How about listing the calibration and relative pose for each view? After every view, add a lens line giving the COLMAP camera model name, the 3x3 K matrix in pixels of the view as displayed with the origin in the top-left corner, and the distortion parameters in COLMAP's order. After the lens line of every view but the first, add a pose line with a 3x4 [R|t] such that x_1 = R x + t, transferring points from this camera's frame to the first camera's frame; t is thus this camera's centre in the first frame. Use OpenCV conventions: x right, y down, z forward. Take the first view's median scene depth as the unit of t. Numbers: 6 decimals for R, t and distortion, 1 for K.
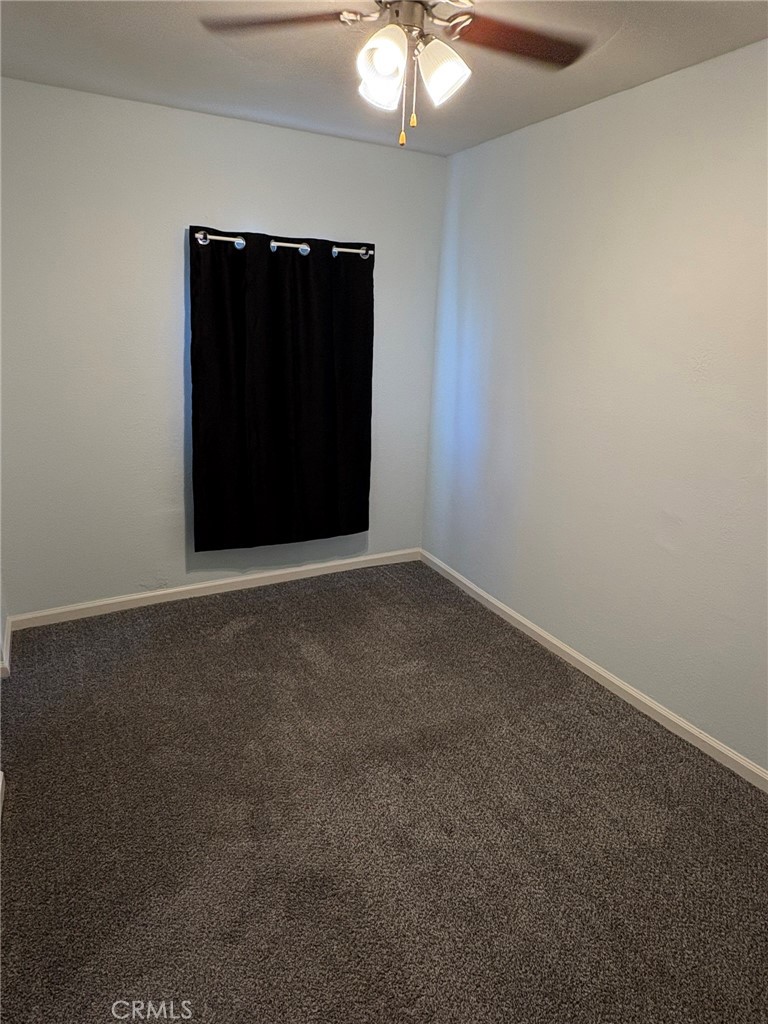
lens RADIAL K [[616.0, 0, 382.5], [0, 616.0, 511.2], [0, 0, 1]] dist [-0.003813, 0.001272]
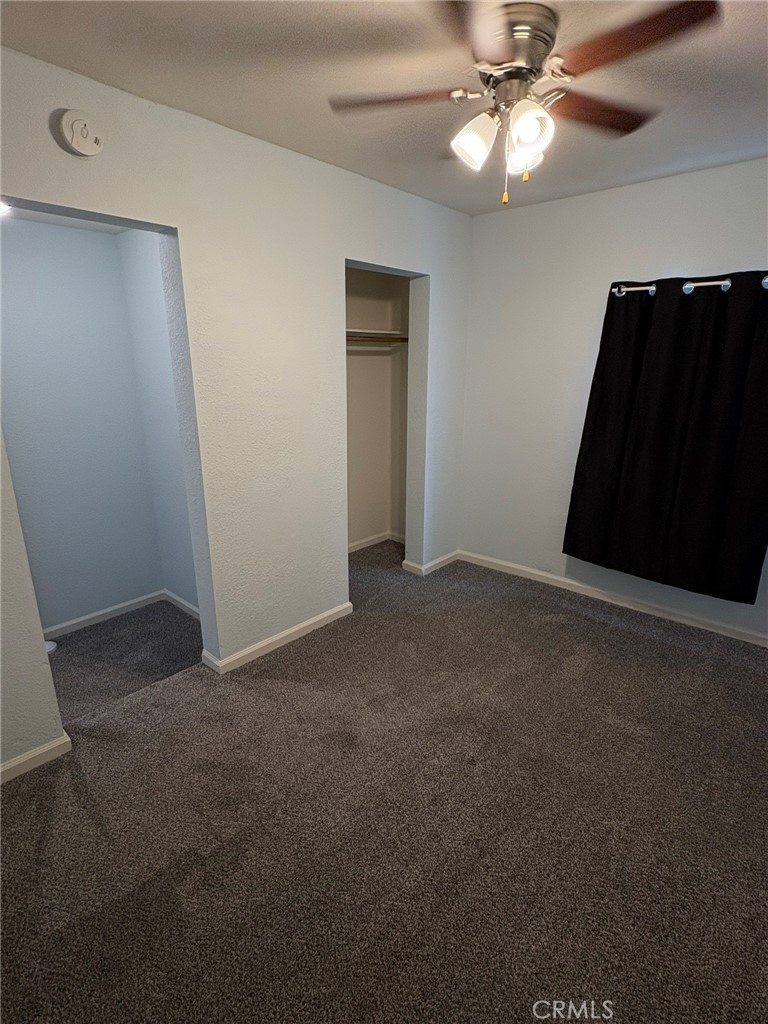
lens RADIAL K [[518.7, 0, 382.2], [0, 518.7, 511.7], [0, 0, 1]] dist [-0.005636, 0.000215]
pose [[0.340395, 0.237432, -0.909812, 0.549884], [-0.267581, 0.952048, 0.148342, -0.071257], [0.901405, 0.192953, 0.387605, 0.295323]]
